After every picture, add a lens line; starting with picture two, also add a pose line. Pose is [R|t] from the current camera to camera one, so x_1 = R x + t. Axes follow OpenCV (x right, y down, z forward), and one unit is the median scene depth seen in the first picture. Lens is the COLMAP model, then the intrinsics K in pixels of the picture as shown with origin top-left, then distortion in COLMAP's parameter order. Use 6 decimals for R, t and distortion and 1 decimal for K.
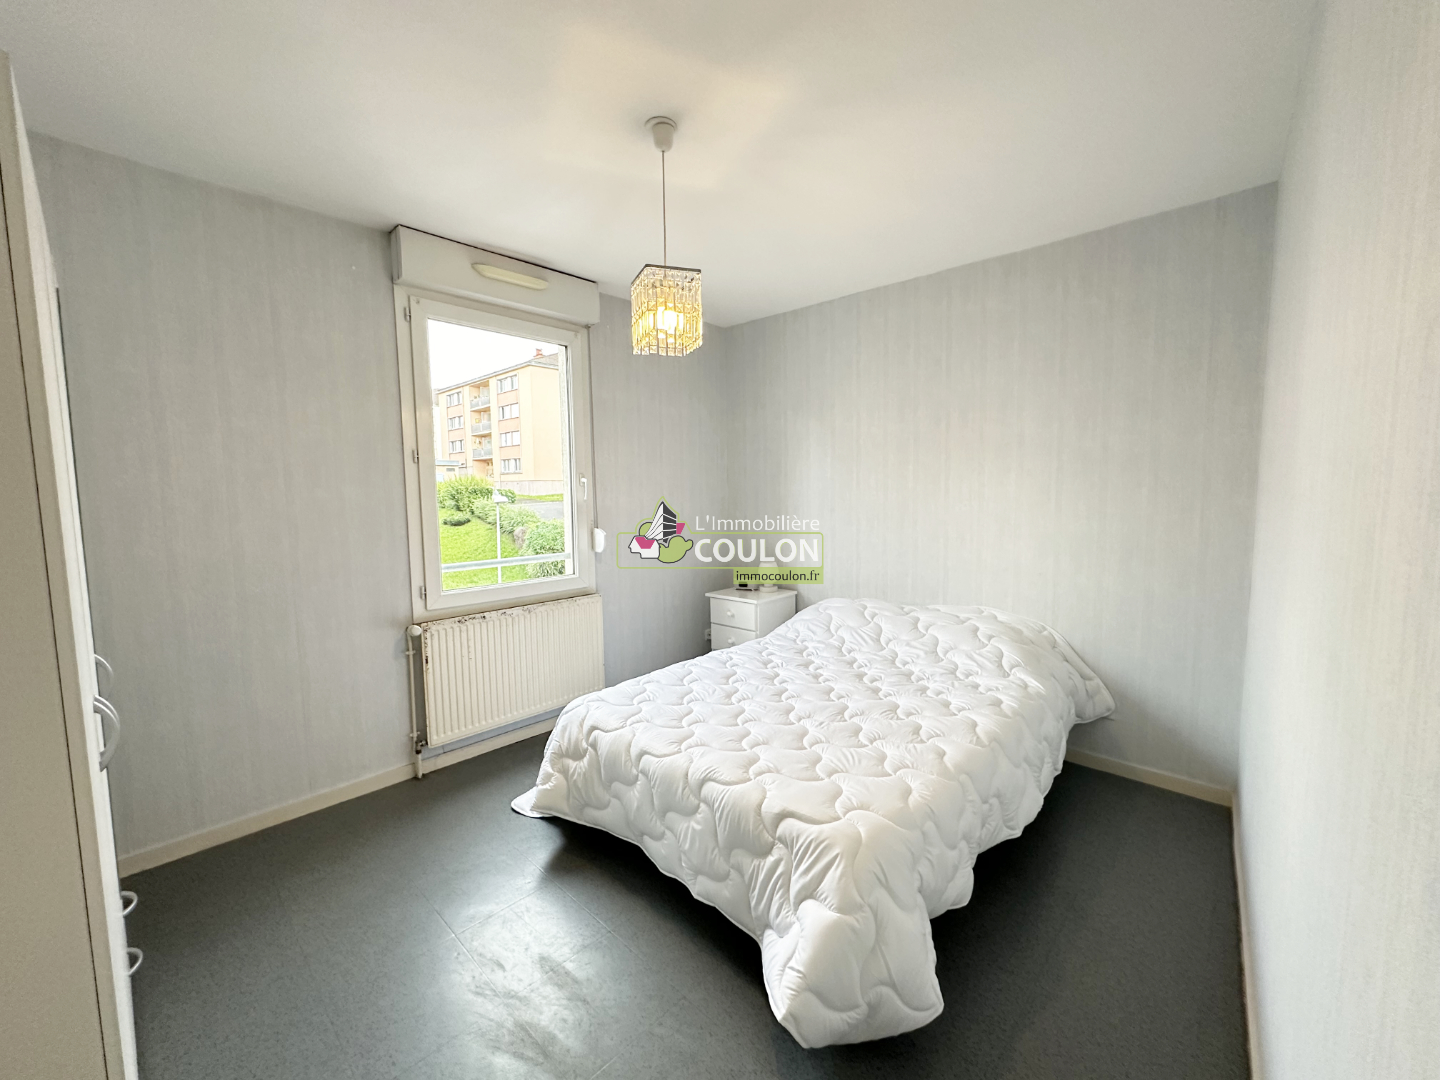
lens RADIAL K [[574.6, 0, 719.6], [0, 574.6, 539.5], [0, 0, 1]] dist [-0.003564, 0.000849]
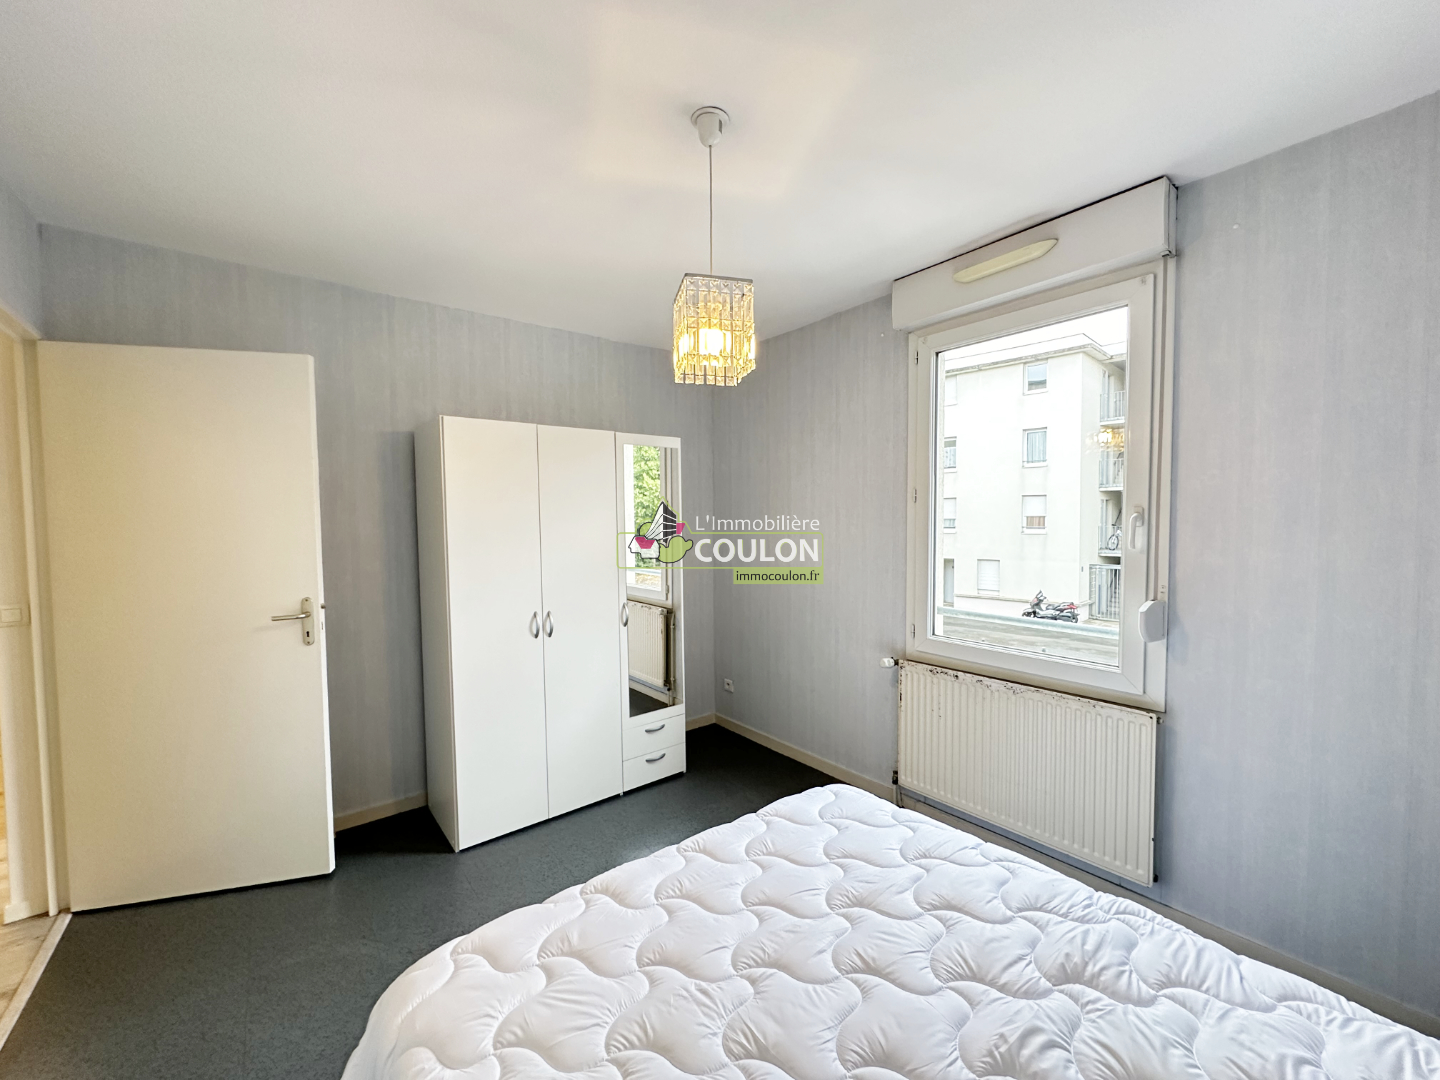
lens RADIAL K [[570.8, 0, 722.5], [0, 570.8, 542.2], [0, 0, 1]] dist [-0.003216, -0.000037]
pose [[-0.142625, 0.055363, -0.988227, 0.555962], [-0.076874, 0.994799, 0.066826, -0.111576], [0.986787, 0.085500, -0.137628, 0.869394]]
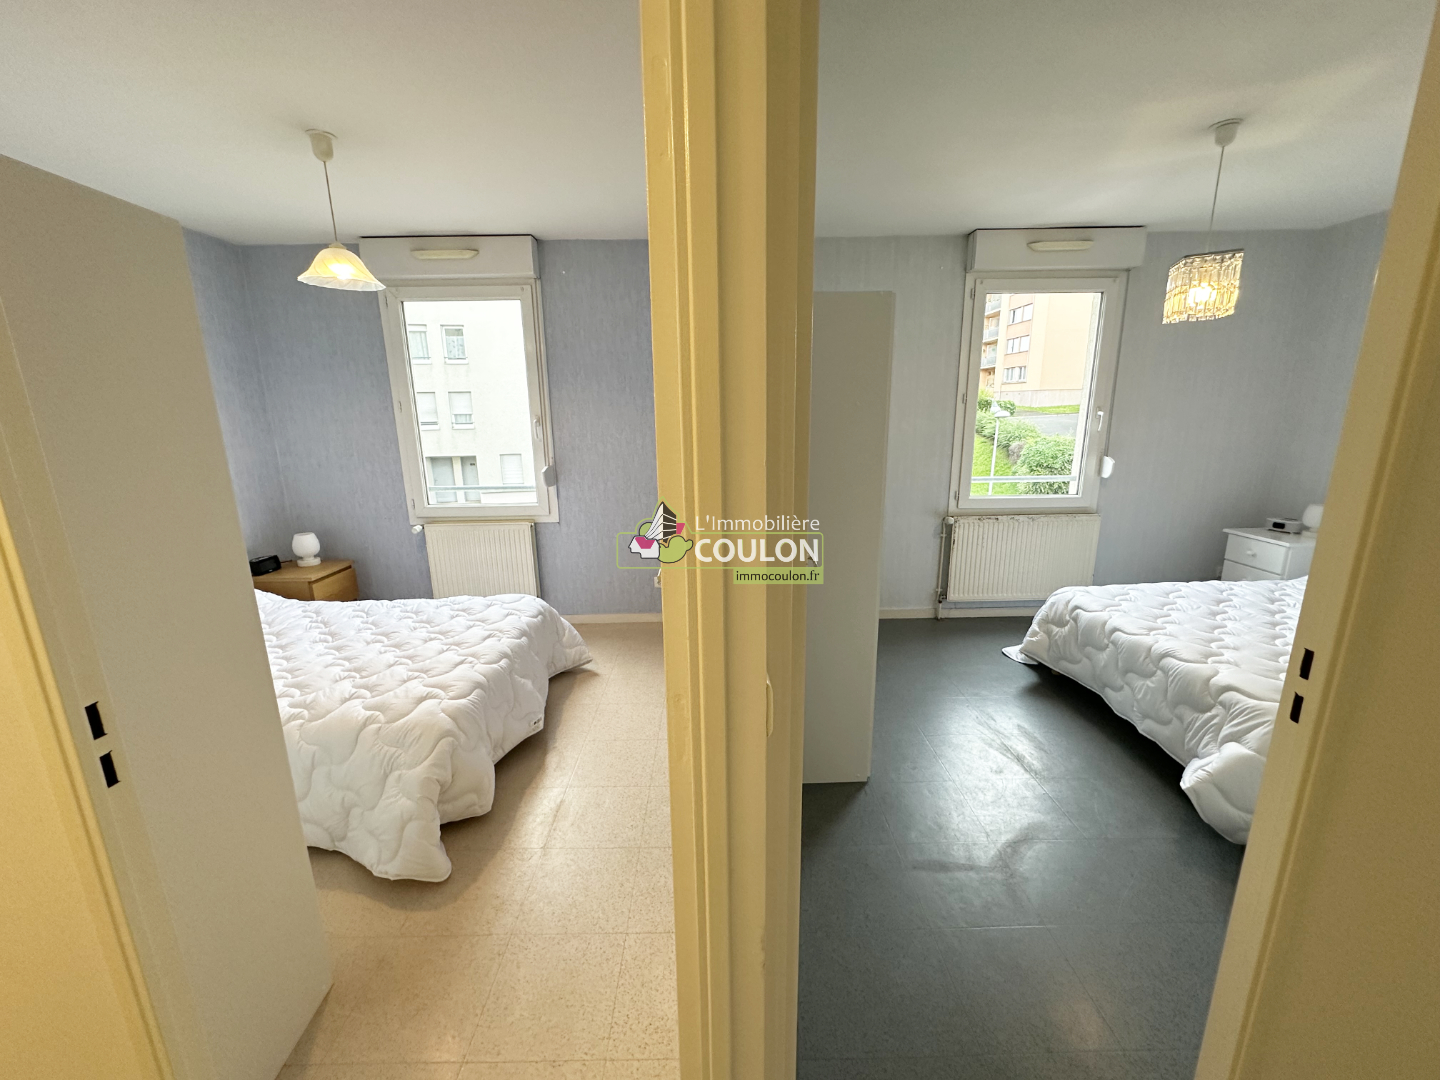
lens RADIAL K [[574.6, 0, 719.6], [0, 574.6, 539.5], [0, 0, 1]] dist [-0.003564, 0.000849]
pose [[0.694216, 0.164362, -0.700749, 0.103885], [-0.055798, 0.982938, 0.175272, -0.019080], [0.717600, -0.082577, 0.691542, -0.466978]]
